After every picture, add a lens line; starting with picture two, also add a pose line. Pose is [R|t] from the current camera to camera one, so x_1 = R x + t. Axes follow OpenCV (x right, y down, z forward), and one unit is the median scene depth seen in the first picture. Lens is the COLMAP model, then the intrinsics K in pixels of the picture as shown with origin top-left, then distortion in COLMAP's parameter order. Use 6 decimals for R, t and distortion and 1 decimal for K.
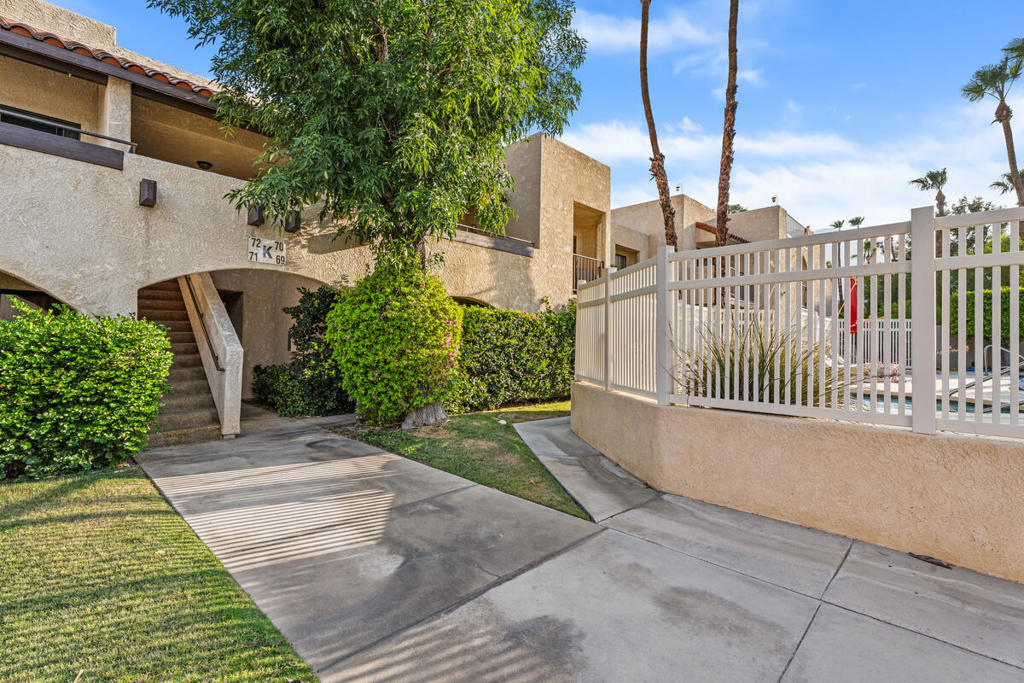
lens RADIAL K [[458.5, 0, 512.7], [0, 458.5, 339.1], [0, 0, 1]] dist [0.003894, -0.001935]
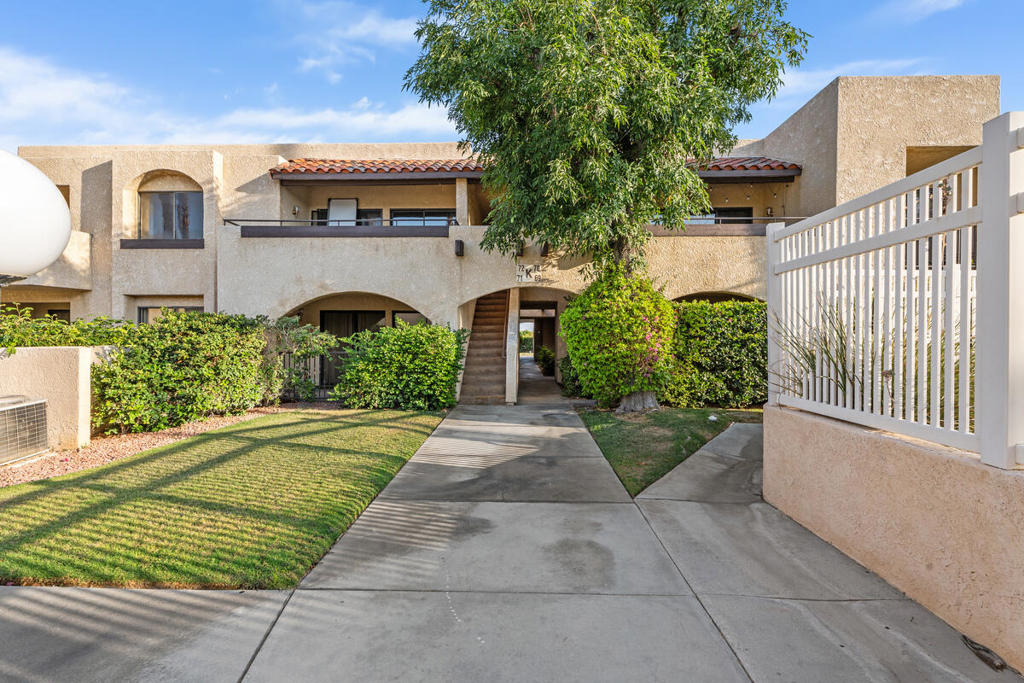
lens RADIAL K [[458.5, 0, 511.4], [0, 458.5, 344.8], [0, 0, 1]] dist [0.003894, -0.001935]
pose [[0.675202, 0.000163, -0.737633, 0.530385], [0.012228, 0.999860, 0.011414, 0.009197], [0.737531, -0.016726, 0.675106, 0.027786]]
